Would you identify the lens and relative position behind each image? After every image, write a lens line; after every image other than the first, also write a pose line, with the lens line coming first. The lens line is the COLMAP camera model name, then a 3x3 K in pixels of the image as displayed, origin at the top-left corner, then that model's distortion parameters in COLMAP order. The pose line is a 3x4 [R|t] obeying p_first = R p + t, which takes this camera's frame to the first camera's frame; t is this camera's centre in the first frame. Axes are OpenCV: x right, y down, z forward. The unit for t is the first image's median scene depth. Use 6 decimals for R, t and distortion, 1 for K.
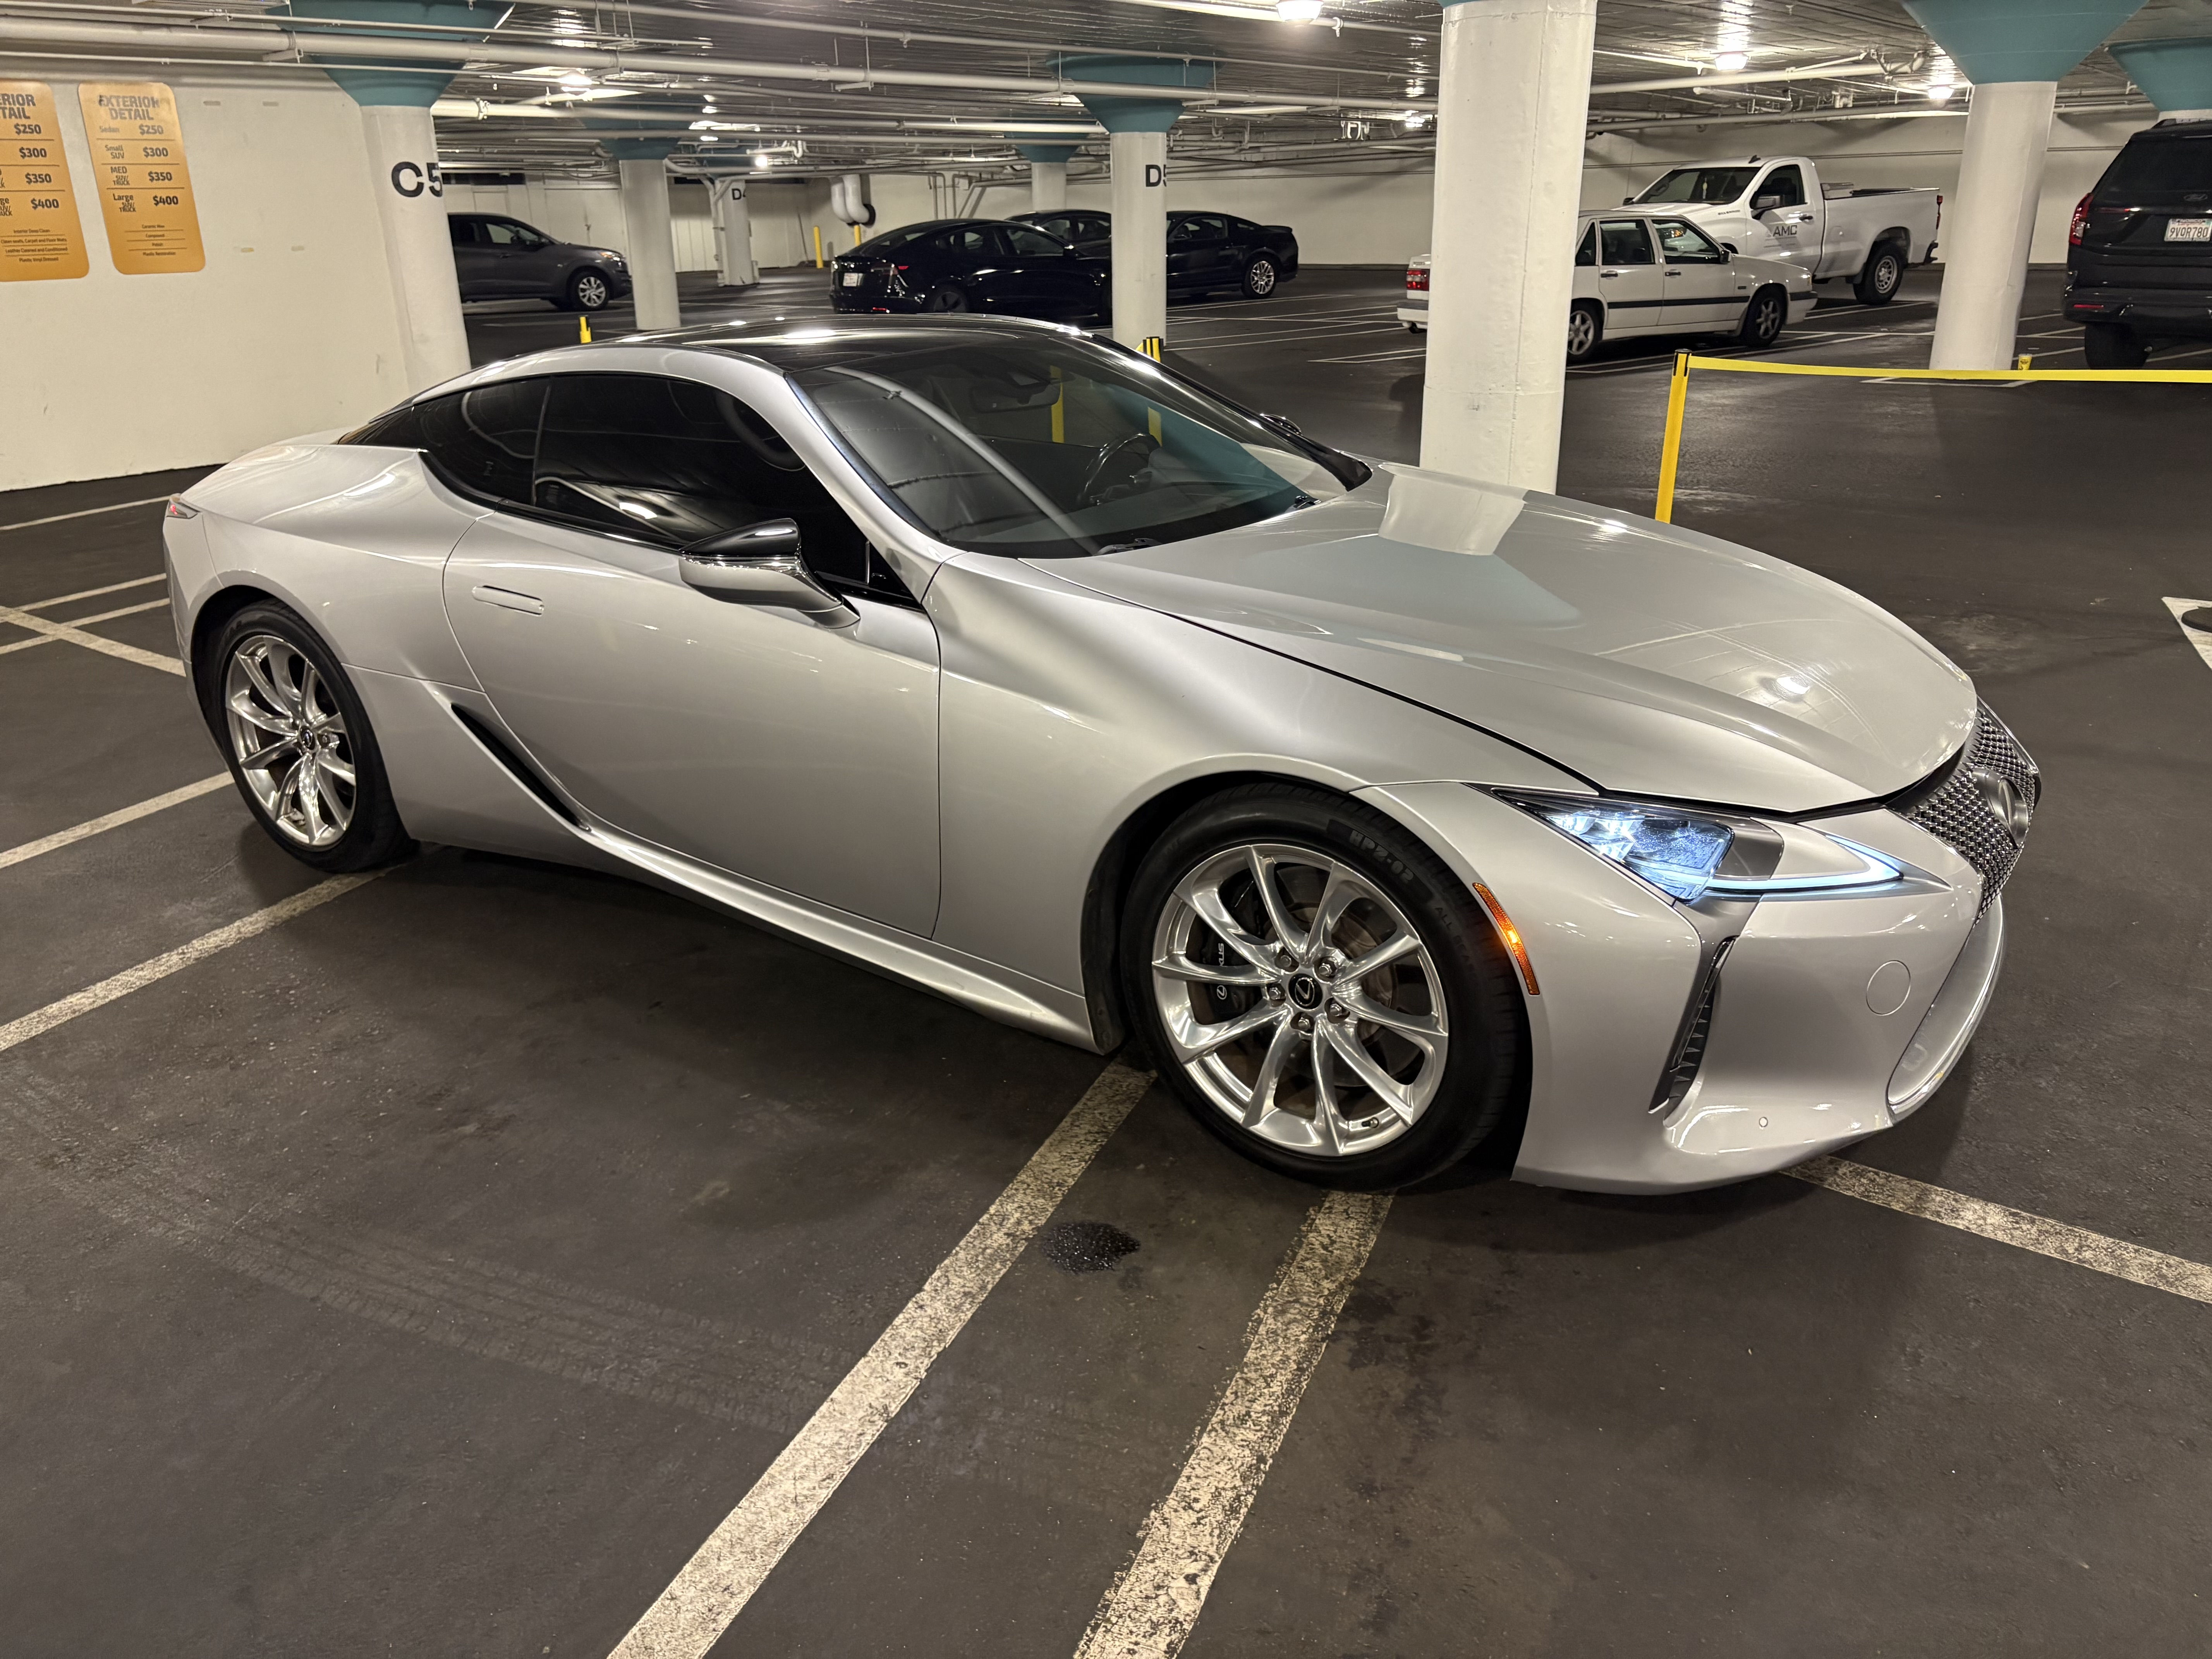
lens RADIAL K [[1679.7, 0, 1120.4], [0, 1679.7, 832.0], [0, 0, 1]] dist [0.038818, -0.037969]
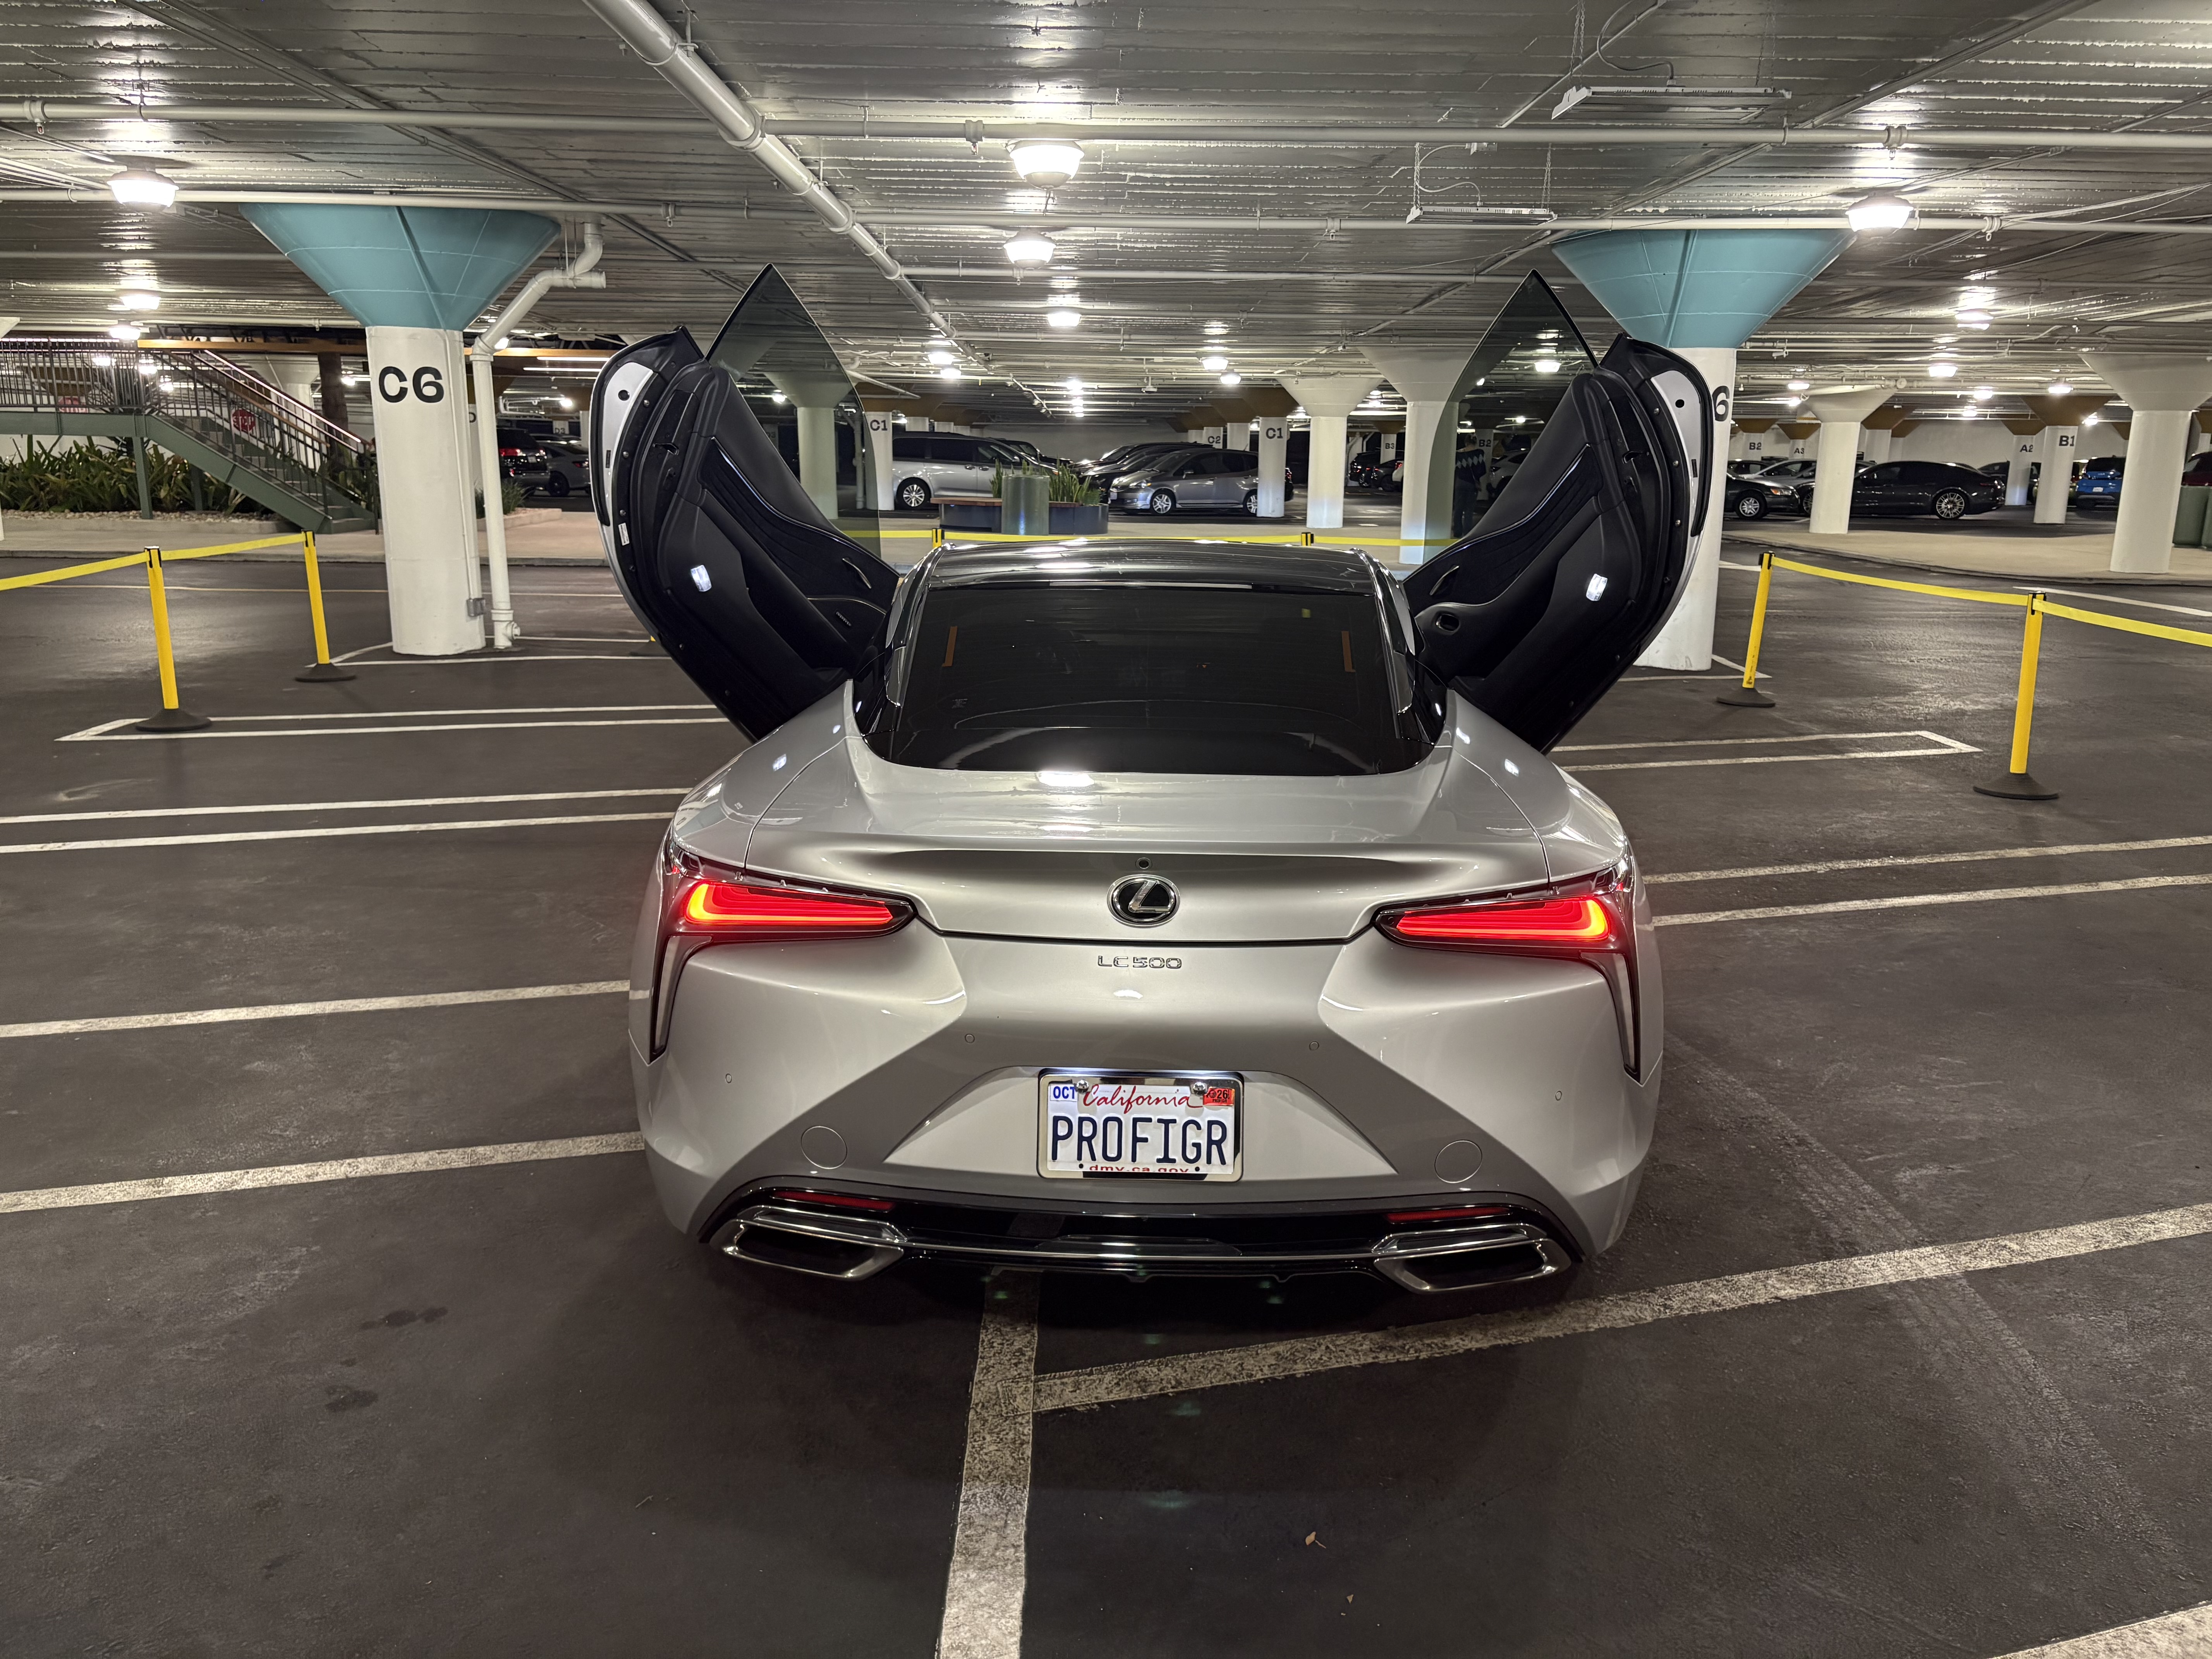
lens RADIAL K [[1679.7, 0, 1108.8], [0, 1679.7, 819.7], [0, 0, 1]] dist [0.038818, -0.037969]
pose [[-0.629887, -0.154899, 0.761084, -0.347383], [0.270273, 0.874953, 0.401758, -0.191149], [-0.728144, 0.458763, -0.509257, 0.539264]]
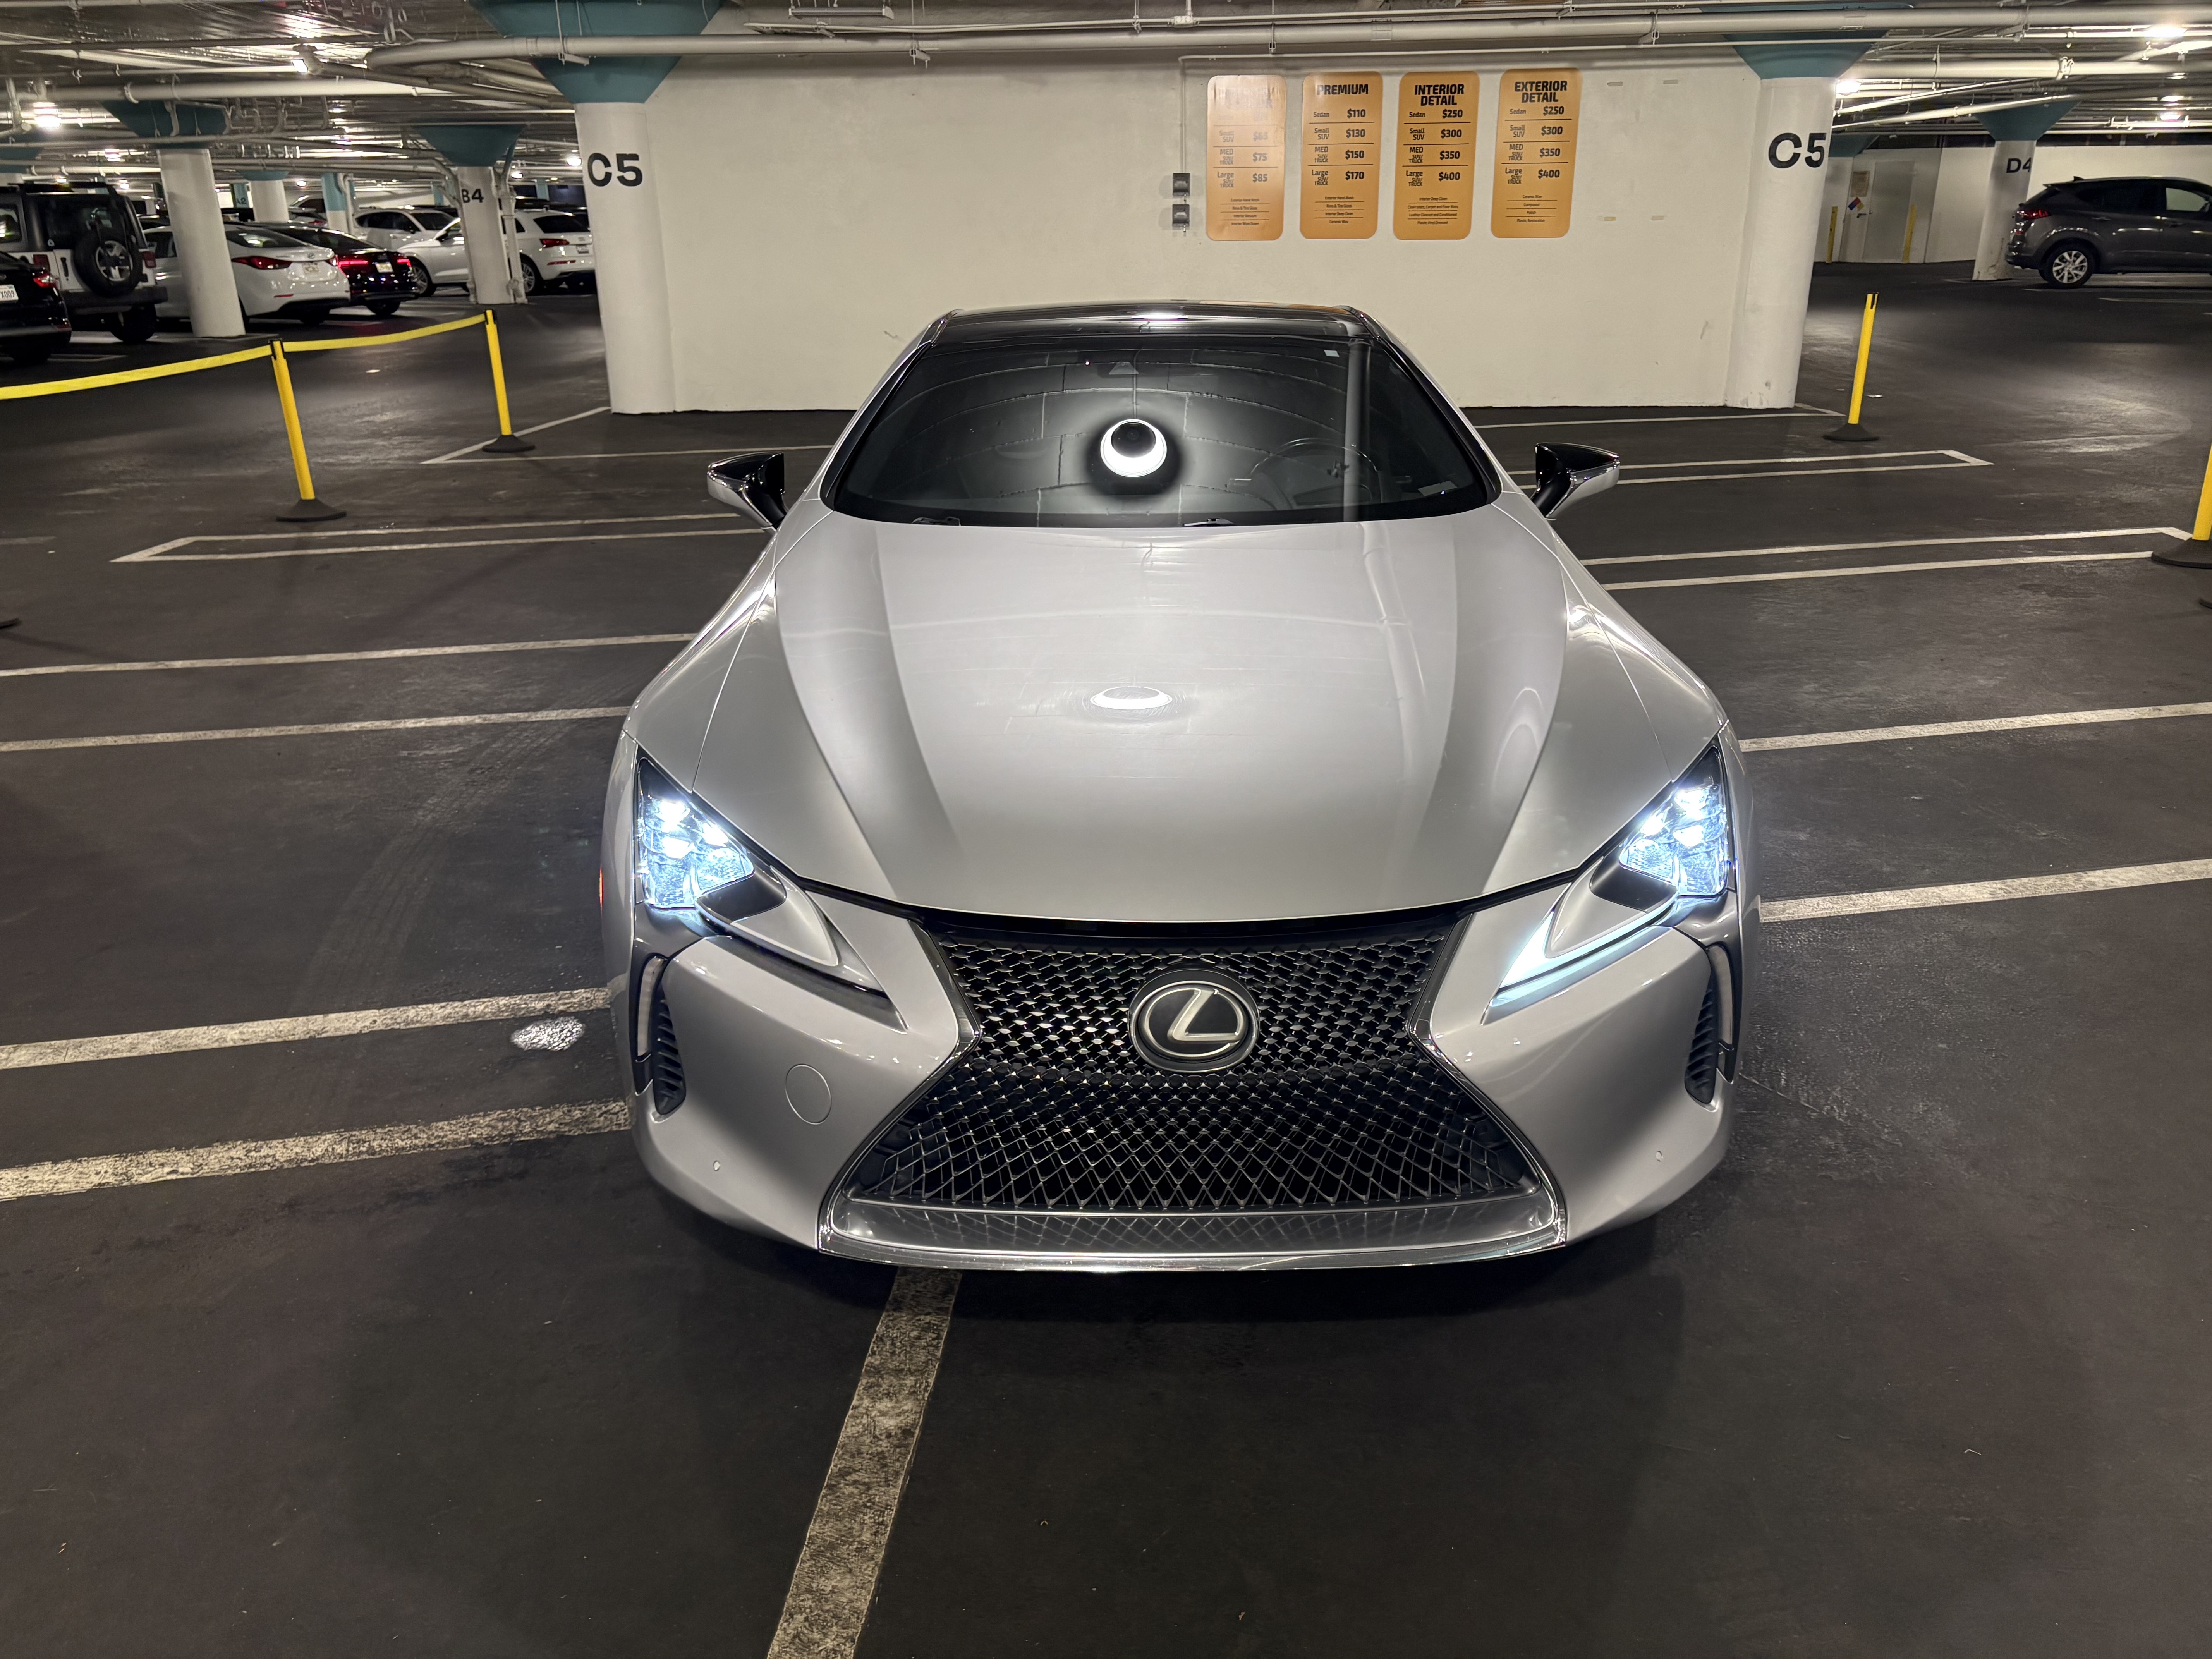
lens RADIAL K [[1679.7, 0, 1120.5], [0, 1679.7, 828.4], [0, 0, 1]] dist [0.038818, -0.037969]
pose [[0.563760, 0.302797, -0.768433, 0.287750], [-0.287546, 0.944126, 0.161070, -0.056979], [0.774269, 0.130155, 0.619328, 0.130301]]
